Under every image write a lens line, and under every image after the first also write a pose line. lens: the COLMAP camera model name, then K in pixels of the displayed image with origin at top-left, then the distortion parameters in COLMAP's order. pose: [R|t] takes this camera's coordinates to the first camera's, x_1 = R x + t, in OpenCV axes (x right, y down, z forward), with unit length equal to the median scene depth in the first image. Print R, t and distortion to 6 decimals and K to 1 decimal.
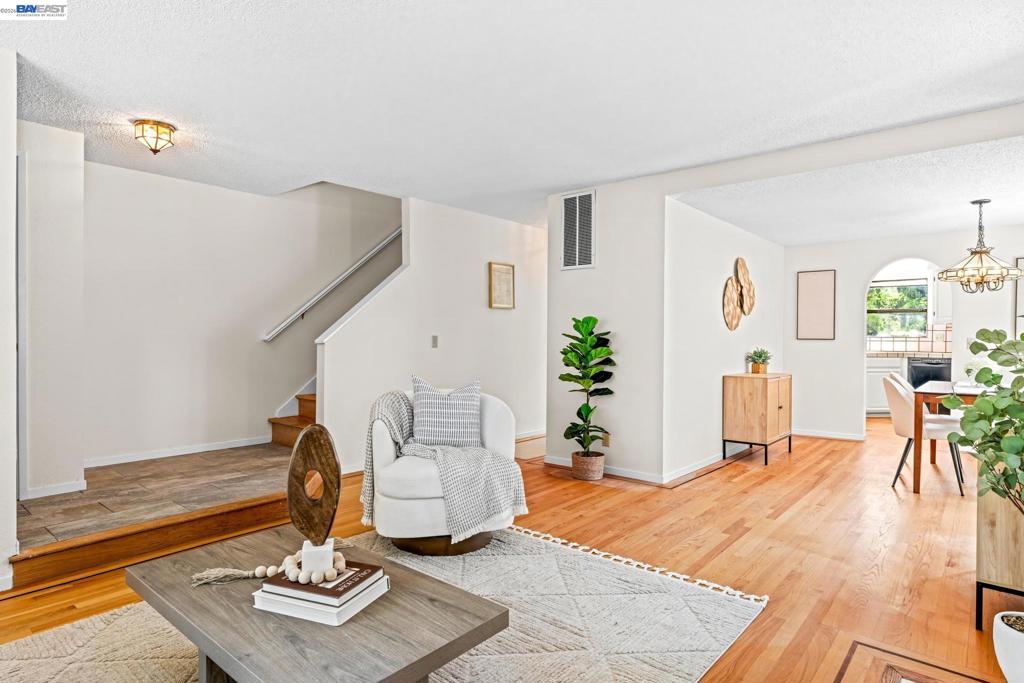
lens RADIAL K [[574.1, 0, 508.8], [0, 574.1, 341.4], [0, 0, 1]] dist [-0.007606, 0.003200]
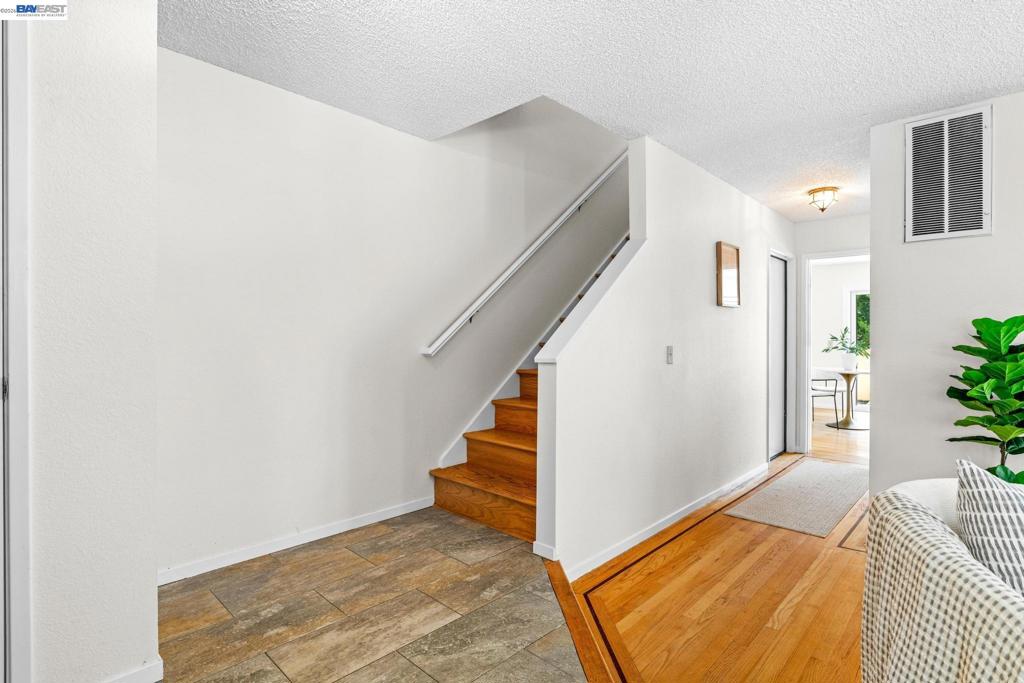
lens RADIAL K [[524.9, 0, 519.3], [0, 524.9, 336.2], [0, 0, 1]] dist [0.000325, 0.002794]
pose [[0.998955, -0.003638, -0.045567, -0.287688], [0.003031, 0.999906, -0.013393, -0.014879], [0.045611, 0.013241, 0.998872, 0.388430]]
